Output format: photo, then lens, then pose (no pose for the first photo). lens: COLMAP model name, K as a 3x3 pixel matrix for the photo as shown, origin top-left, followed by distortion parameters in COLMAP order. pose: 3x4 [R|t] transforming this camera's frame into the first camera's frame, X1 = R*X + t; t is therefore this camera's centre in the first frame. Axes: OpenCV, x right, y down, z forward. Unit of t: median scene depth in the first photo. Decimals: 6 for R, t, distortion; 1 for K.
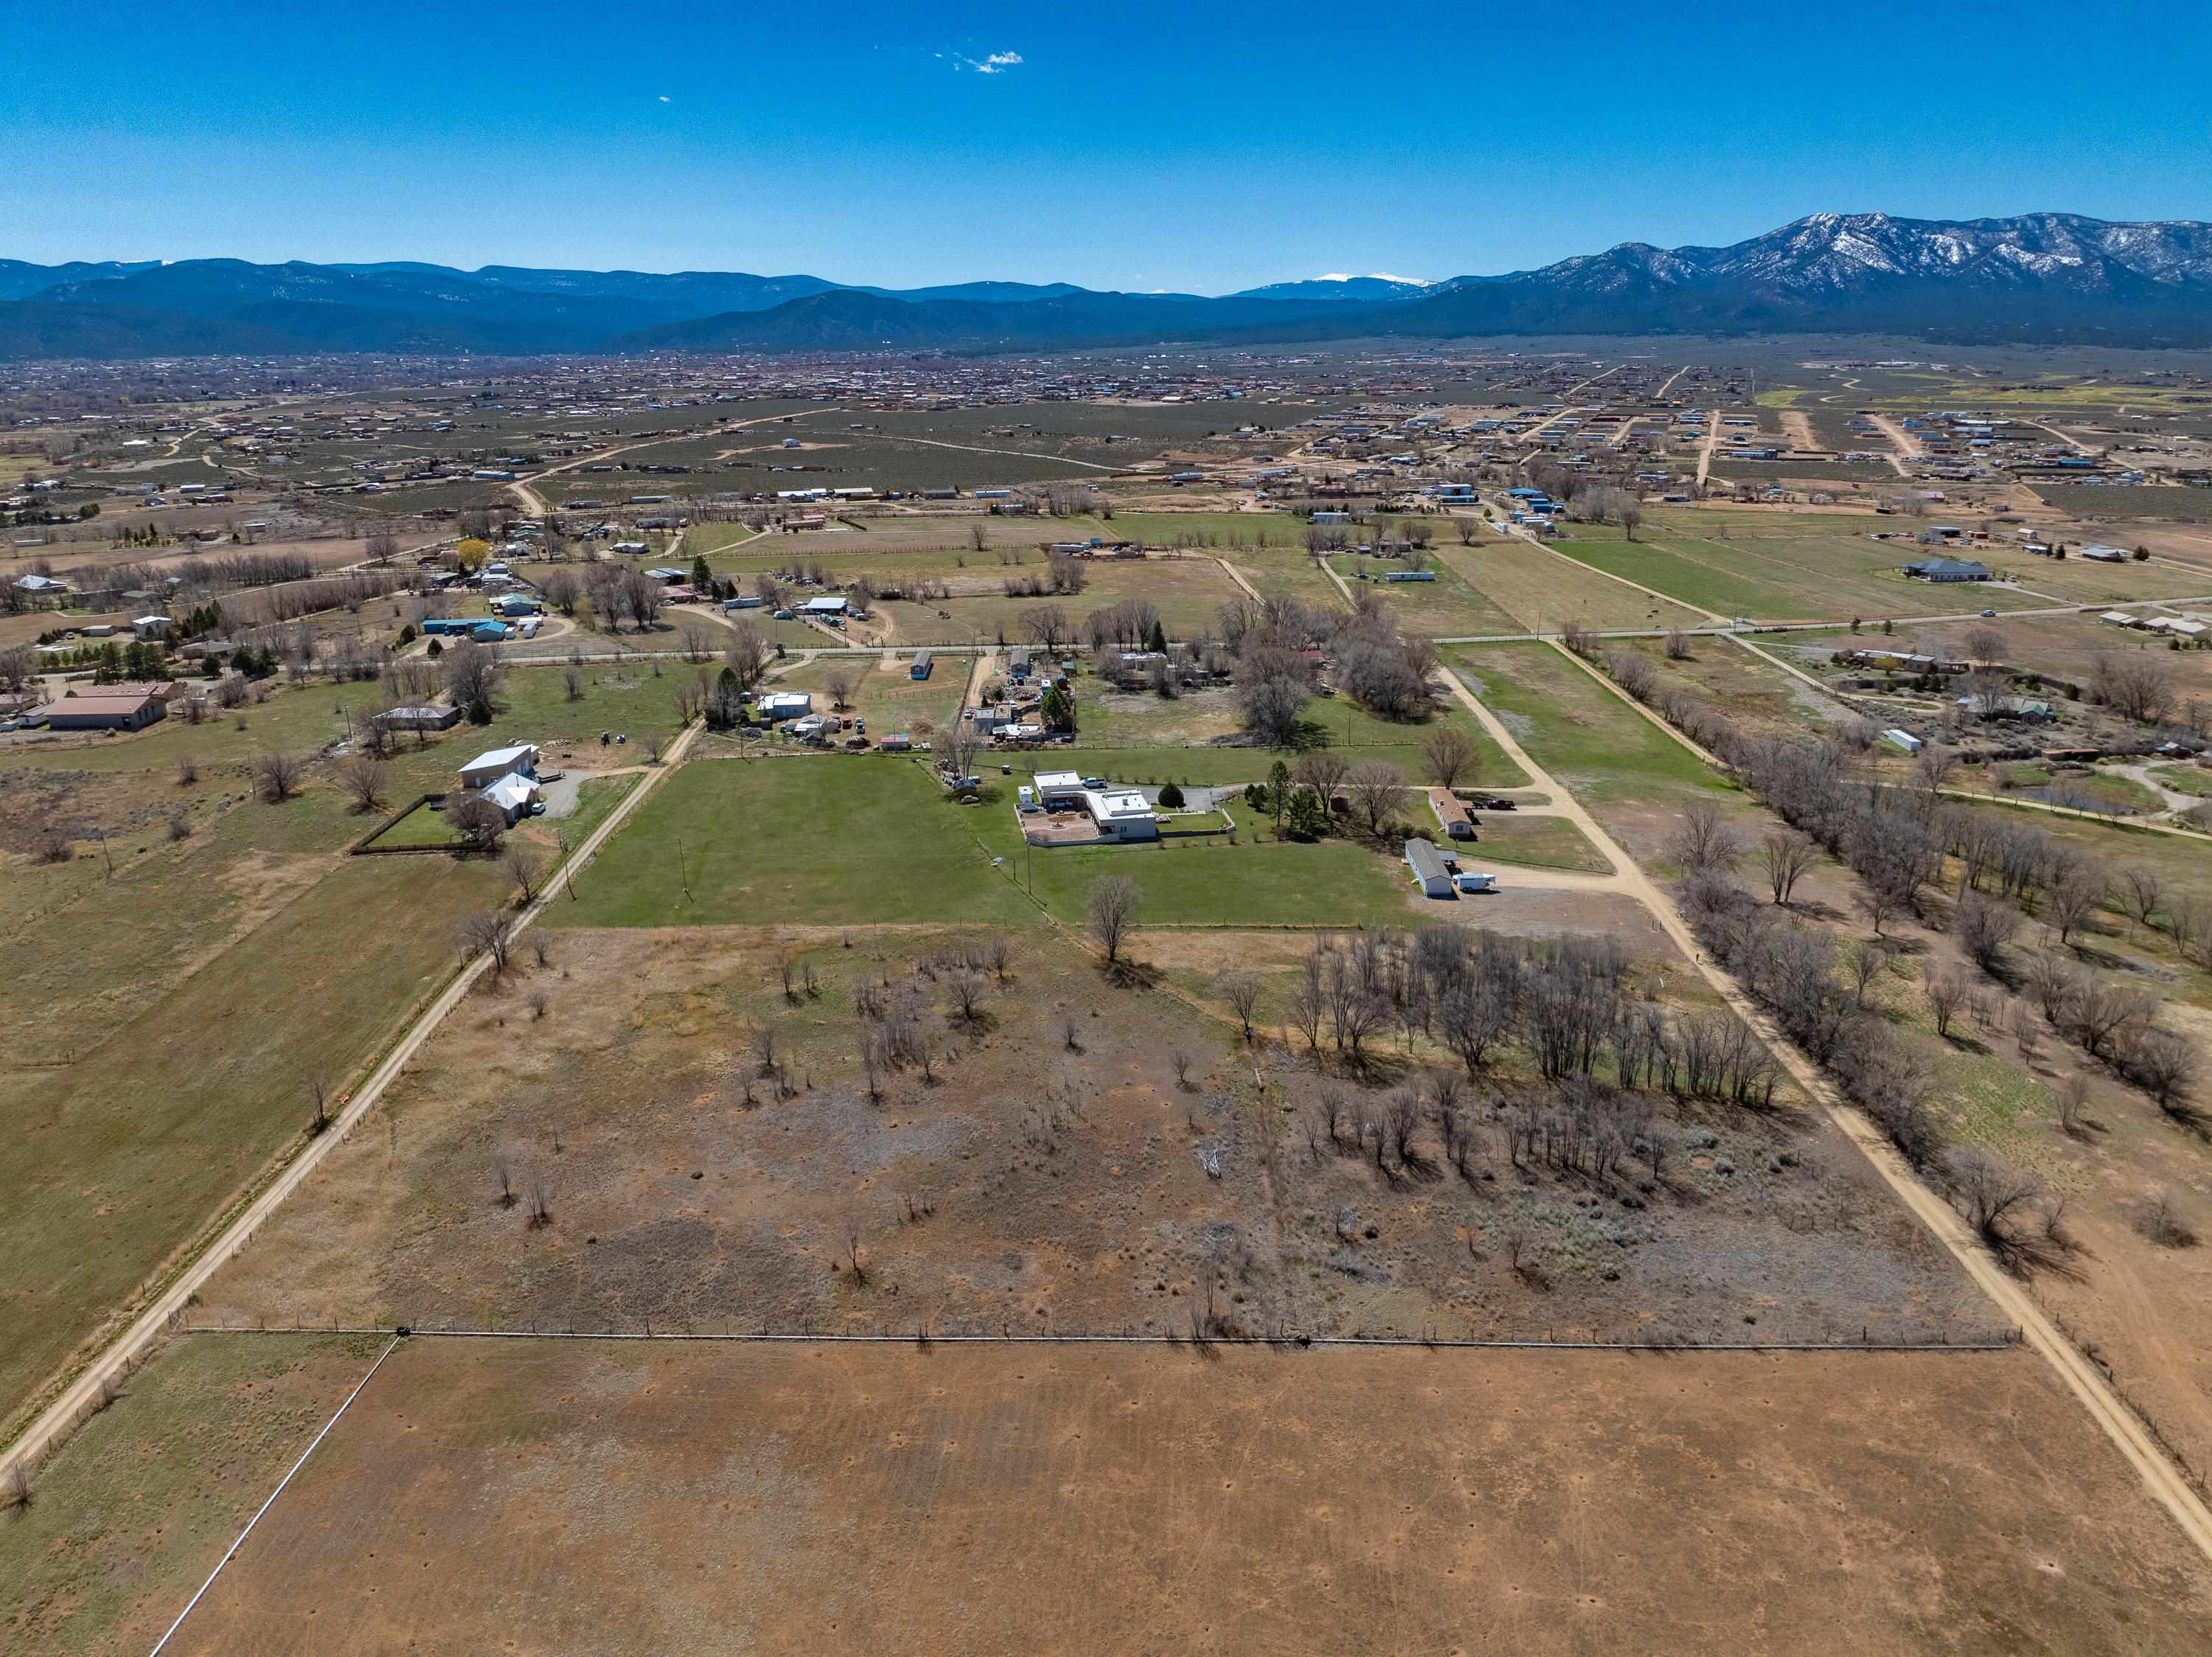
lens RADIAL K [[1568.1, 0, 1106.0], [0, 1568.1, 828.5], [0, 0, 1]] dist [-0.038934, 0.004510]
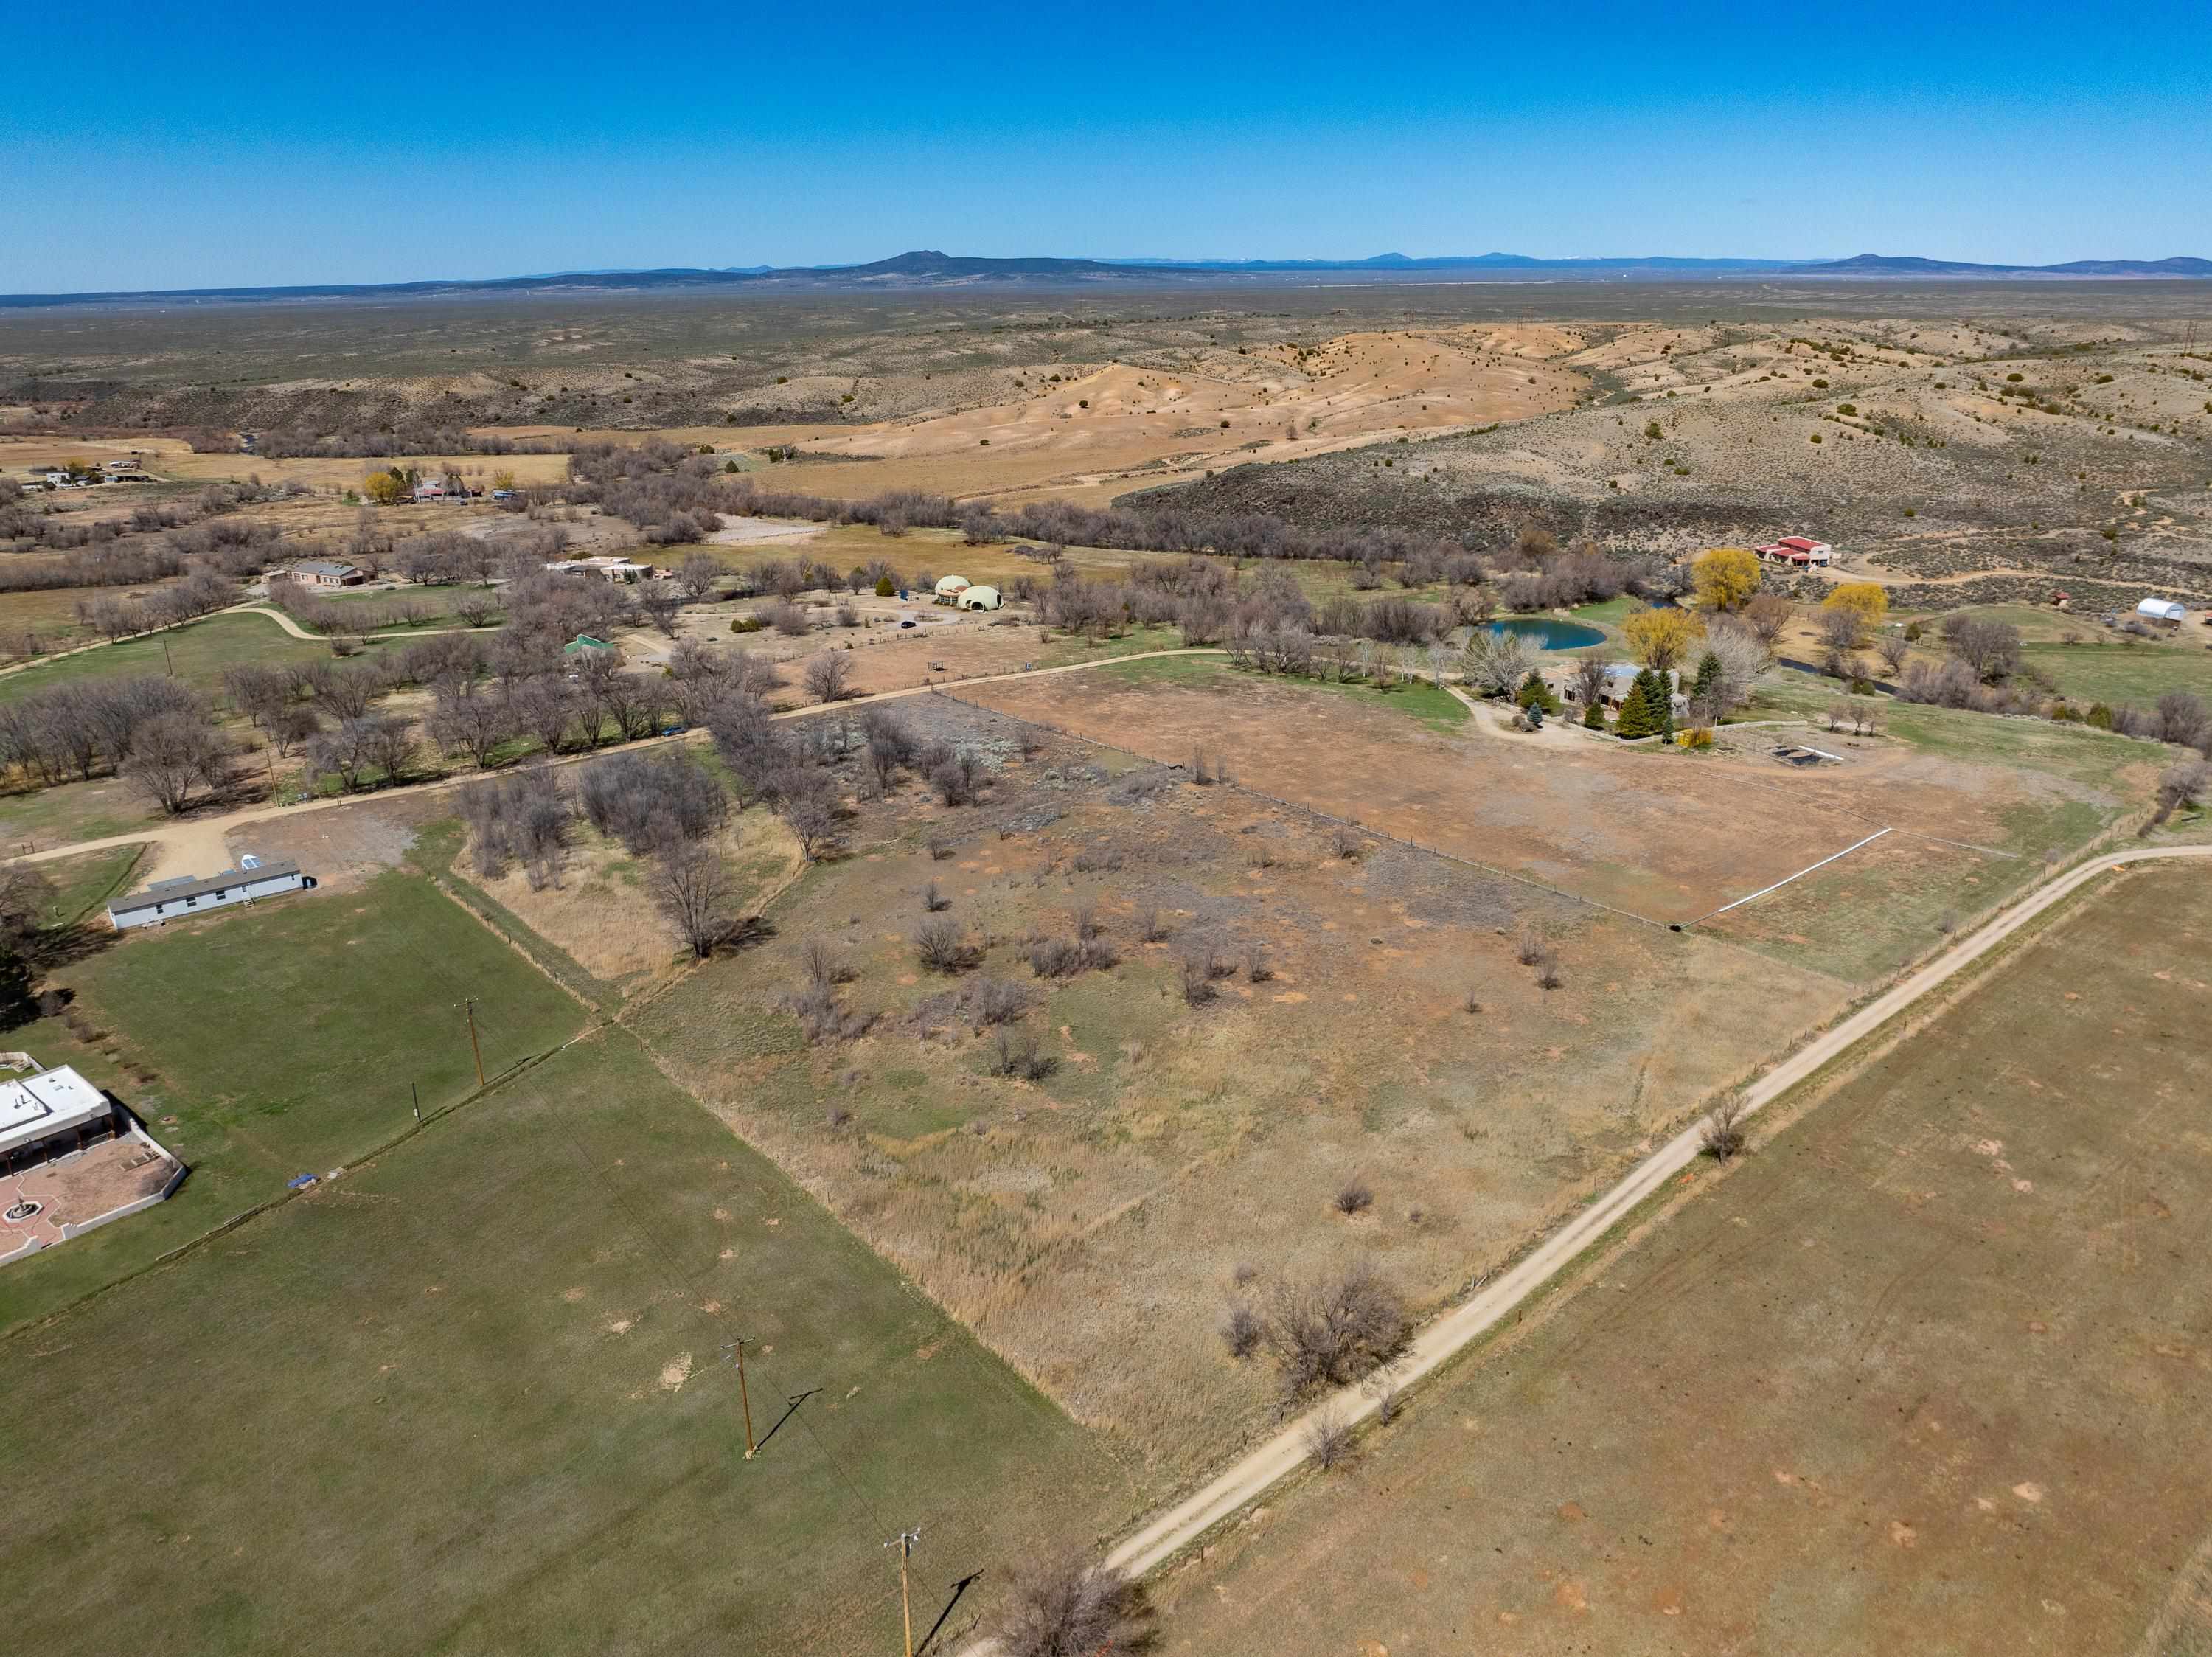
lens RADIAL K [[1568.1, 0, 1106.0], [0, 1568.1, 828.5], [0, 0, 1]] dist [-0.038934, 0.004510]
pose [[-0.667082, -0.233899, 0.707313, -0.627420], [0.232171, 0.836880, 0.495711, -0.286763], [-0.707883, 0.494897, -0.503963, 1.184536]]
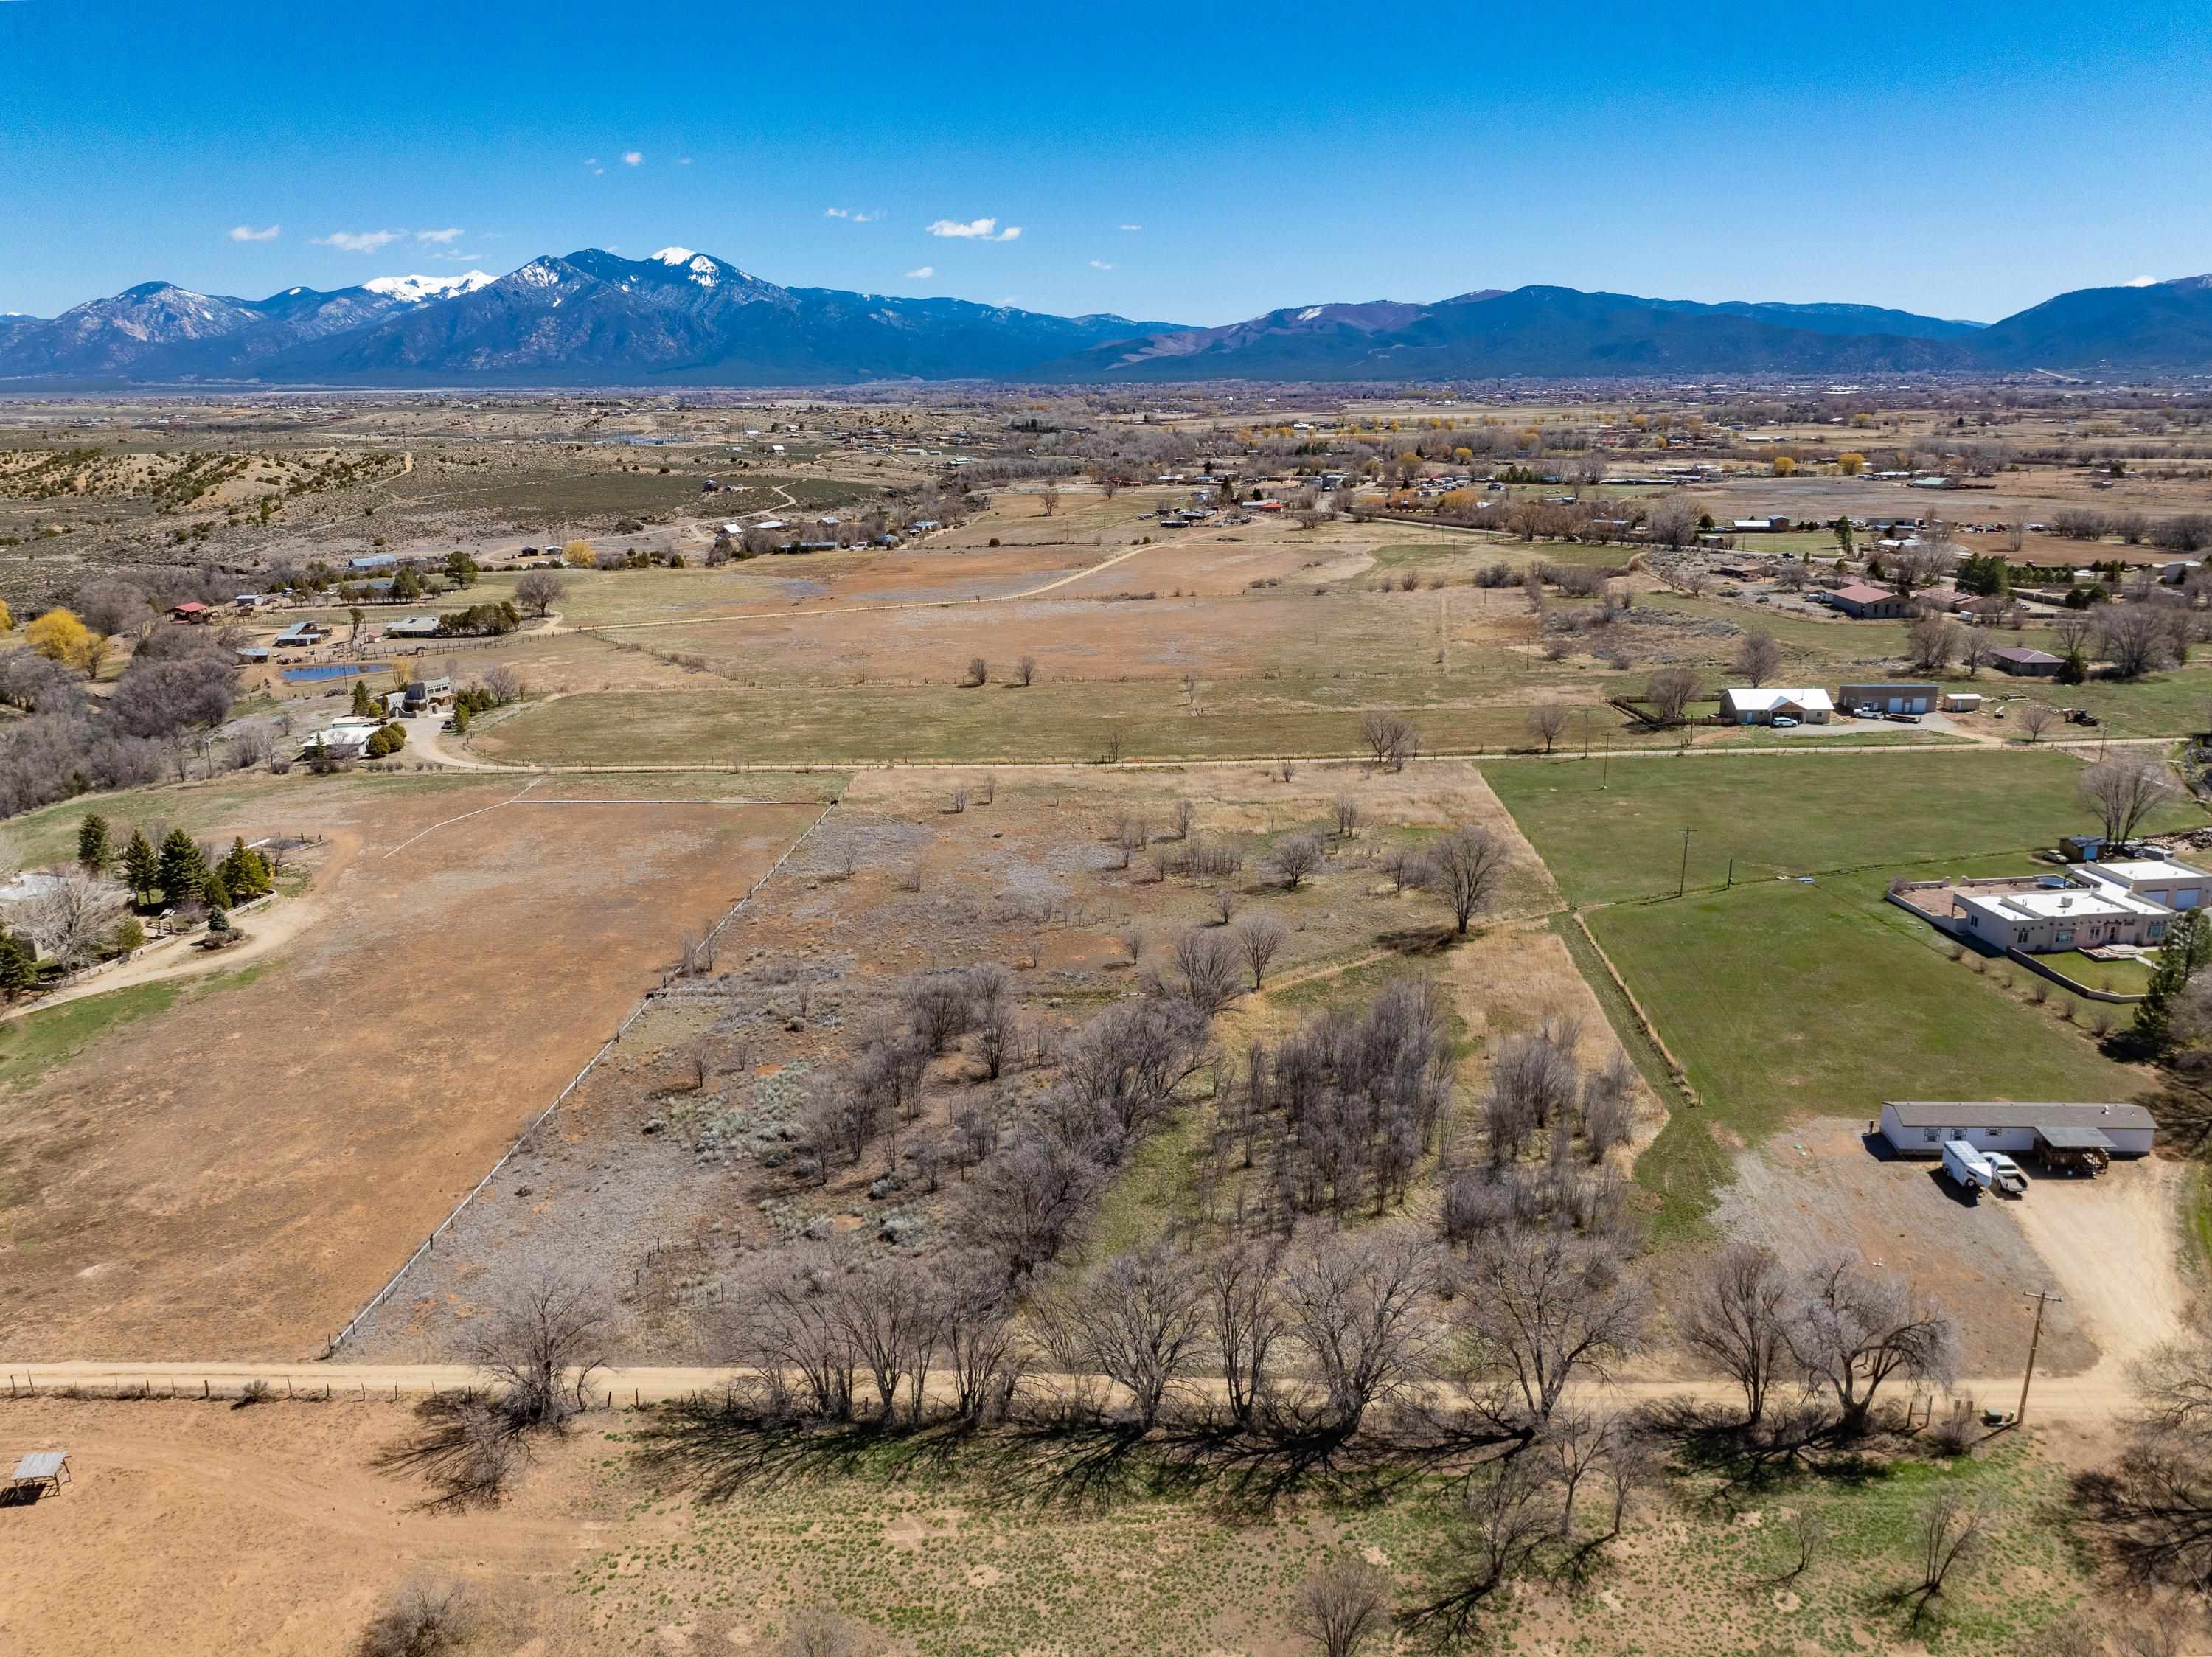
lens RADIAL K [[1568.1, 0, 1106.0], [0, 1568.1, 828.5], [0, 0, 1]] dist [-0.038934, 0.004510]
pose [[-0.044360, 0.278957, -0.959278, 0.749205], [-0.278776, 0.918624, 0.280026, -0.136349], [0.959331, 0.279846, 0.037017, 0.768845]]
